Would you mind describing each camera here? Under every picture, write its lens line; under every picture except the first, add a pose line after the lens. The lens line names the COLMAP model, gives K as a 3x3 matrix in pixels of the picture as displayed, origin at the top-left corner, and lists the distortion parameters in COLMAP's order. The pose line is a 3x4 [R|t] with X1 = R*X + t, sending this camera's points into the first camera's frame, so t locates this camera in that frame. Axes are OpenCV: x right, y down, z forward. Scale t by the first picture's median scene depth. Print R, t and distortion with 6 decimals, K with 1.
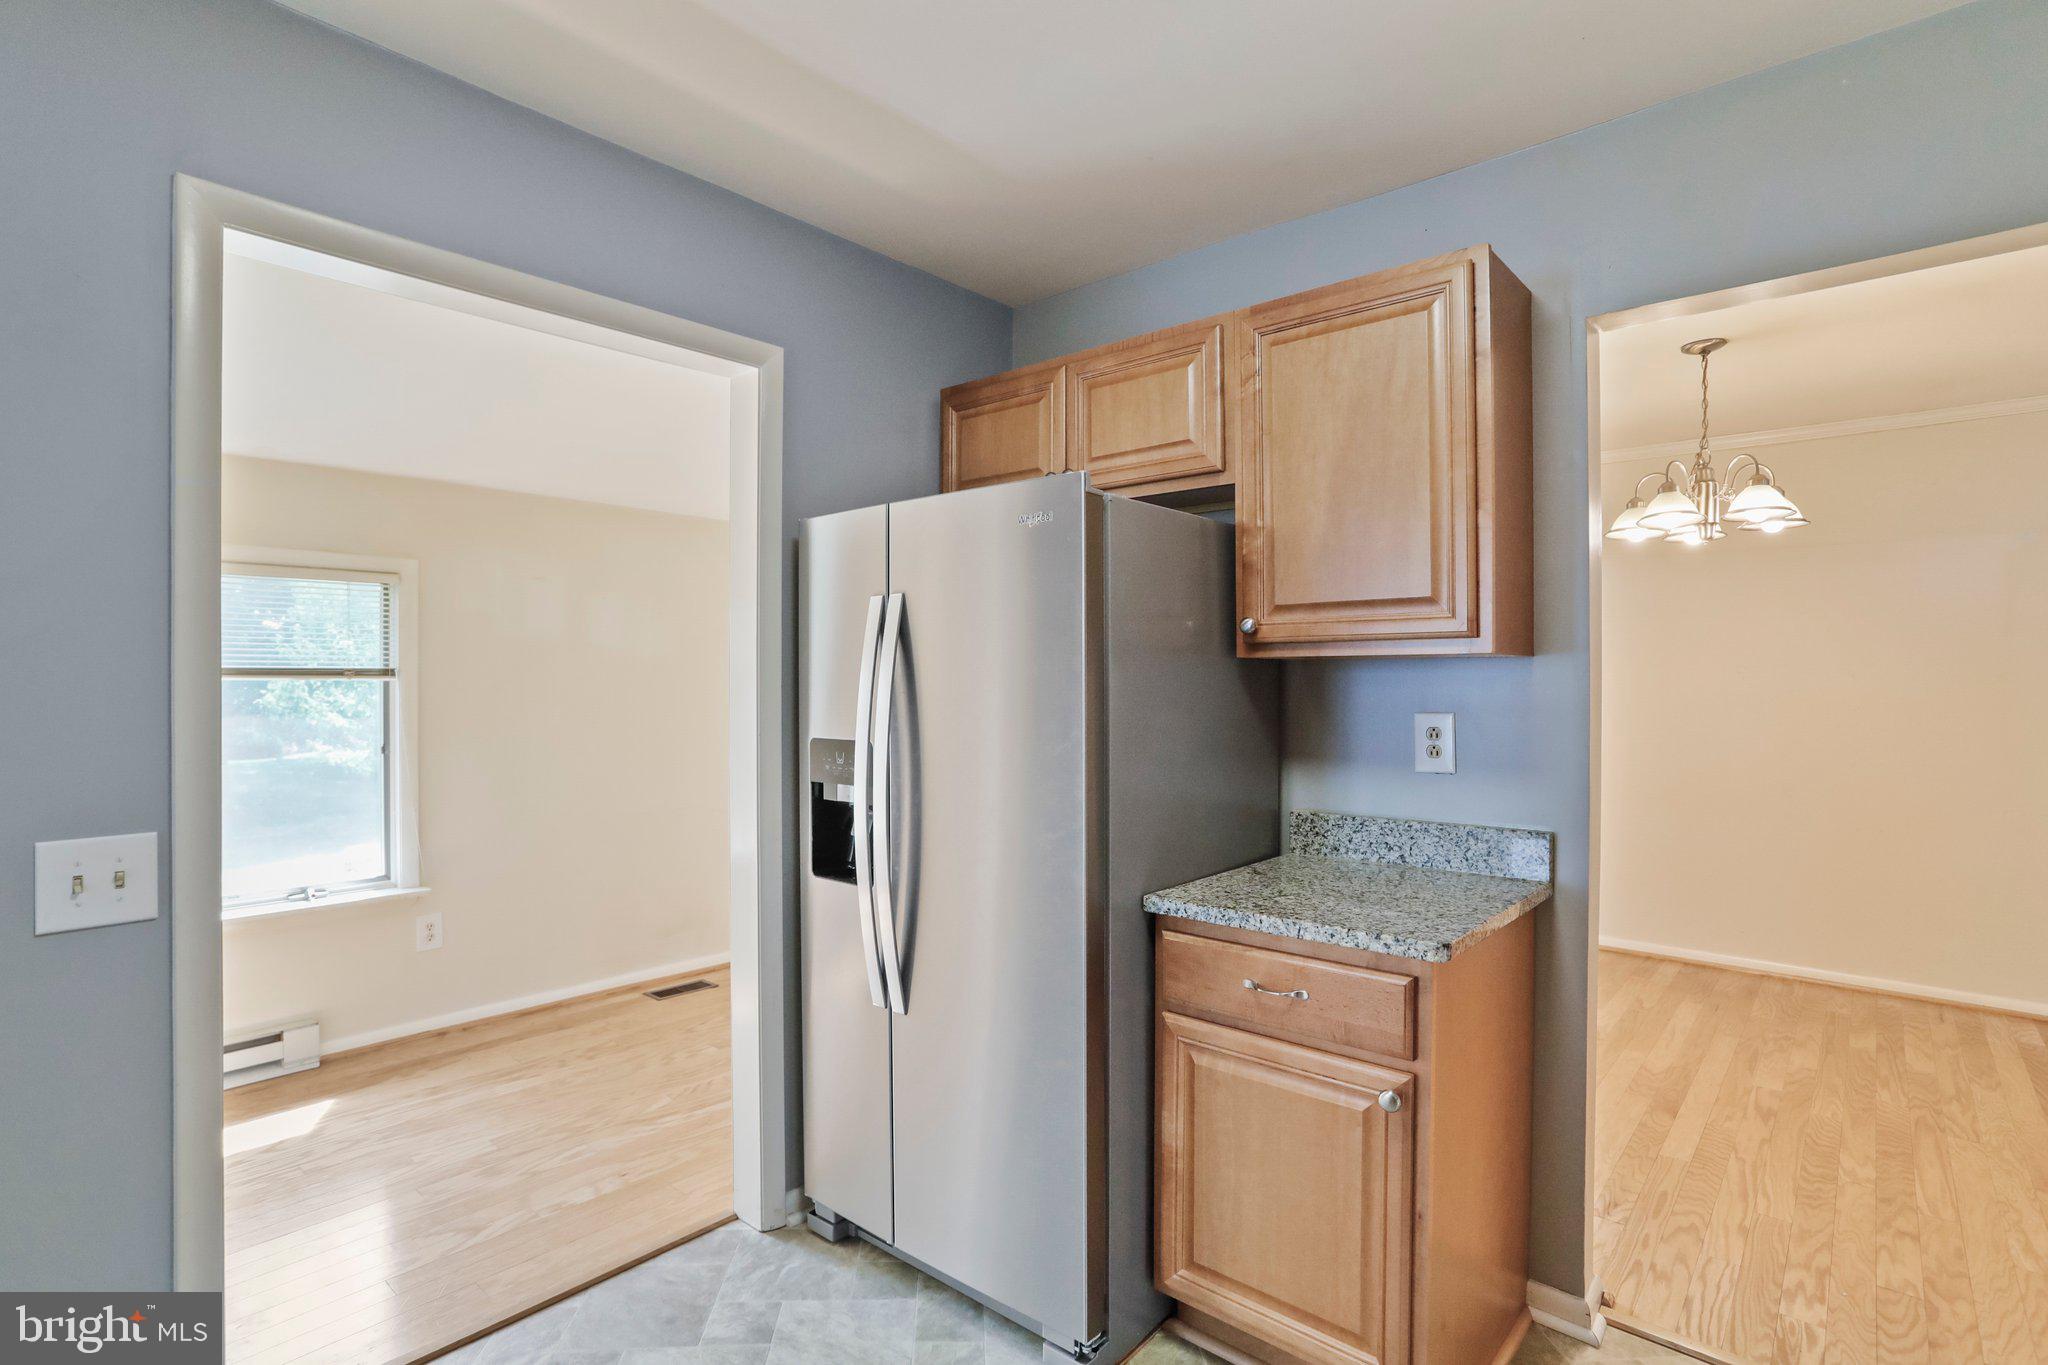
lens RADIAL K [[997.1, 0, 1009.6], [0, 997.1, 690.8], [0, 0, 1]] dist [-0.042386, 0.019385]
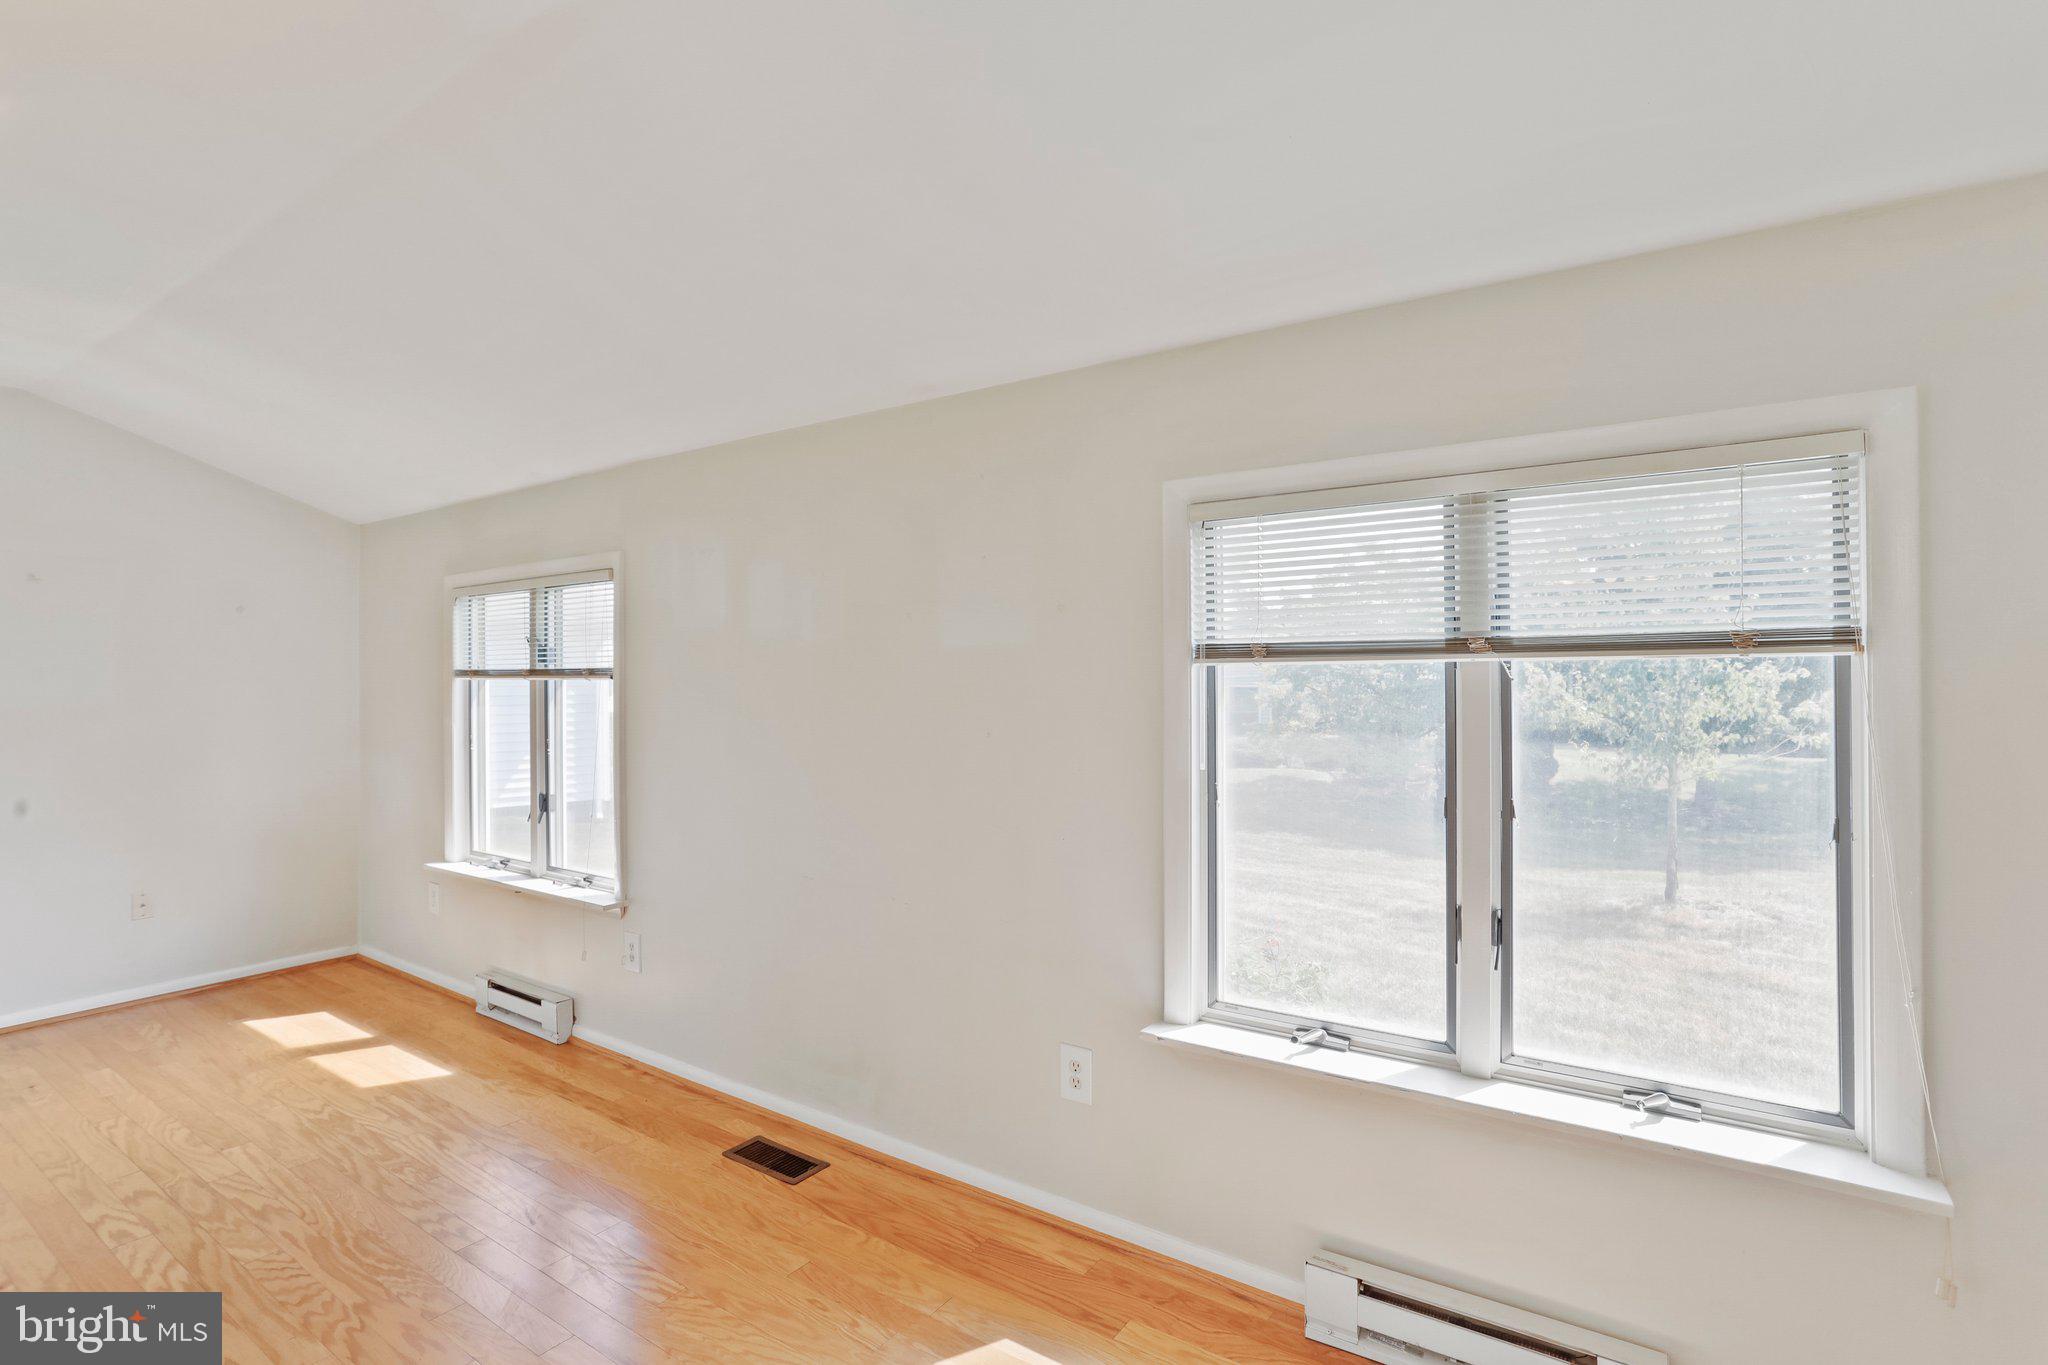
lens RADIAL K [[997.1, 0, 1012.4], [0, 997.1, 678.3], [0, 0, 1]] dist [-0.042386, 0.019385]
pose [[0.129025, 0.002607, -0.991638, 0.419910], [-0.009383, 0.999955, 0.001408, -0.015224], [0.991597, 0.009123, 0.129044, 1.404583]]
